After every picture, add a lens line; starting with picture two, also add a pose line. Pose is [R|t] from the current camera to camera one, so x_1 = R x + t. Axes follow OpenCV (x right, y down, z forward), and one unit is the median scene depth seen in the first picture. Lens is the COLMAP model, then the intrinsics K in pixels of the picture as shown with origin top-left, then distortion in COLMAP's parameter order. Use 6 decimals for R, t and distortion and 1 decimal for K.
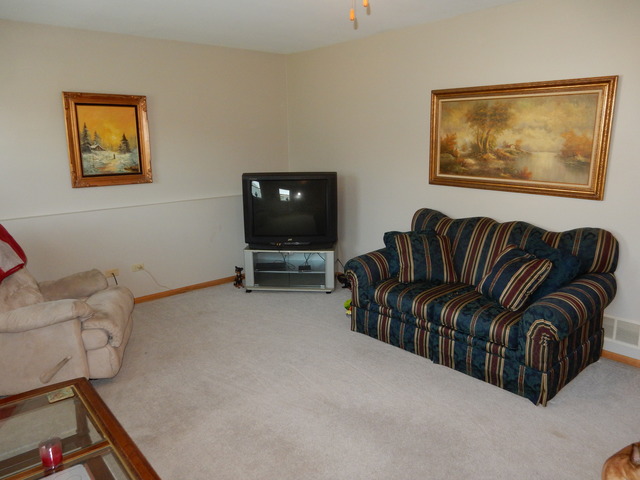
lens RADIAL K [[472.0, 0, 316.3], [0, 472.0, 240.6], [0, 0, 1]] dist [-0.007097, 0.004855]
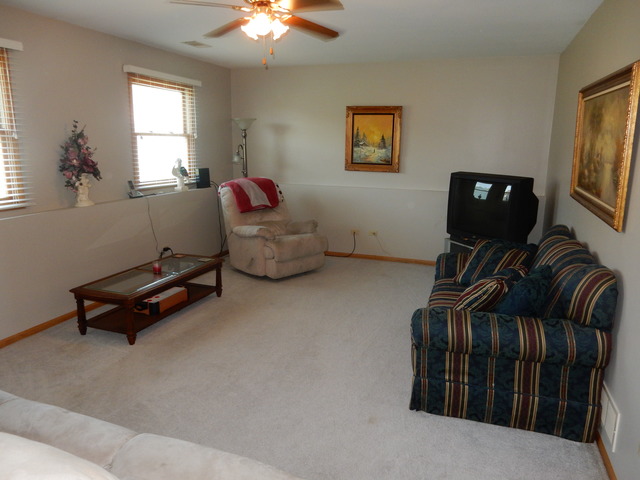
lens RADIAL K [[472.0, 0, 316.3], [0, 472.0, 240.6], [0, 0, 1]] dist [-0.007097, 0.004855]
pose [[0.492164, 0.202520, -0.846617, 0.731468], [-0.207913, 0.971761, 0.111590, -0.041909], [0.845309, 0.121102, 0.520373, 0.167138]]
